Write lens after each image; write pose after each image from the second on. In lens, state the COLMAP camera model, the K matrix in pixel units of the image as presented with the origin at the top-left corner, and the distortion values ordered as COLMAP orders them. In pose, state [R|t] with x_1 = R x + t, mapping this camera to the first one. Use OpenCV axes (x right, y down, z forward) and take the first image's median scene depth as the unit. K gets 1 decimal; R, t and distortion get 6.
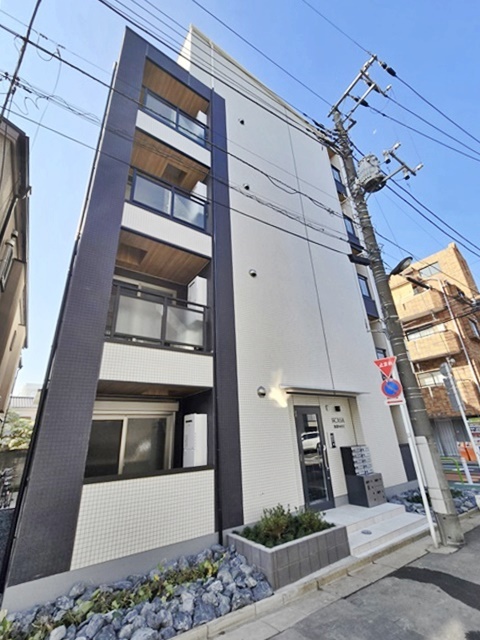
lens RADIAL K [[272.2, 0, 240.0], [0, 272.2, 320.0], [0, 0, 1]] dist [0.000627, 0.000125]
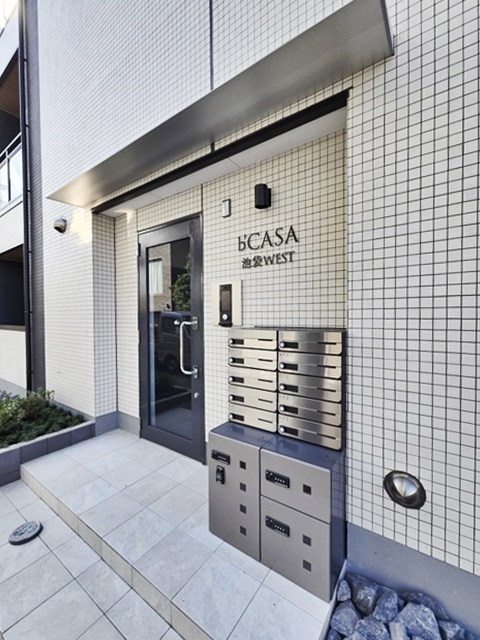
lens RADIAL K [[272.2, 0, 240.0], [0, 272.2, 320.0], [0, 0, 1]] dist [0.000627, 0.000125]
pose [[0.345596, 0.055683, -0.936730, 0.704739], [0.360261, 0.913868, 0.187238, 0.438732], [0.866473, -0.402176, 0.295768, 0.991679]]
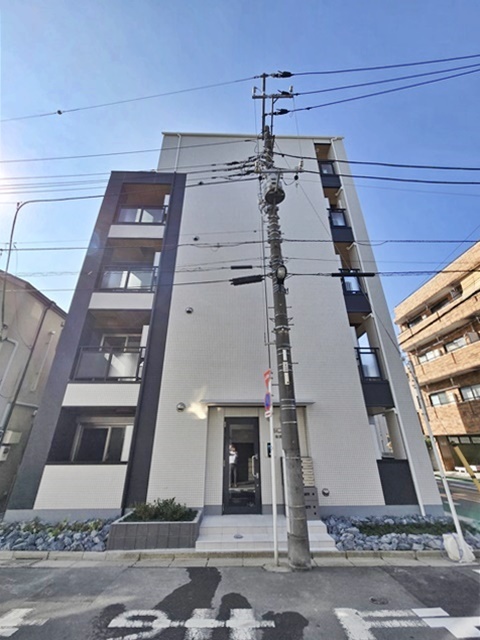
lens RADIAL K [[255.8, 0, 241.2], [0, 255.8, 321.4], [0, 0, 1]] dist [0.000644, 0.000126]
pose [[0.839075, -0.199203, -0.506233, 0.916712], [0.183795, 0.979634, -0.080849, 0.018936], [0.512028, -0.025205, 0.858599, 0.120683]]
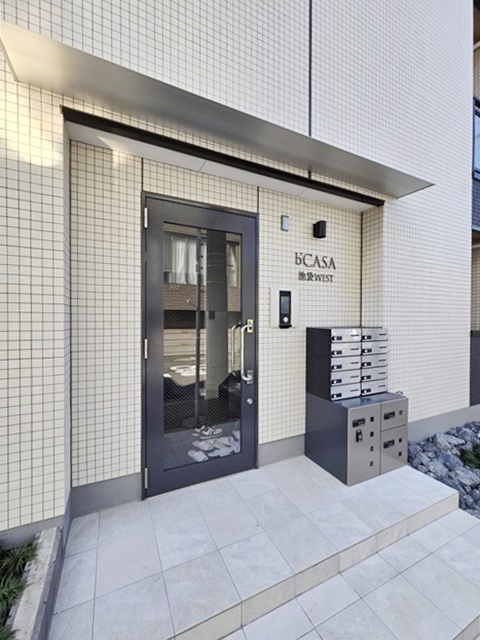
lens RADIAL K [[272.2, 0, 240.0], [0, 272.2, 320.0], [0, 0, 1]] dist [0.000627, 0.000125]
pose [[0.988109, 0.049850, -0.145448, 0.364101], [0.012935, 0.915676, 0.401708, 0.336285], [0.153208, -0.398813, 0.904143, 0.716837]]
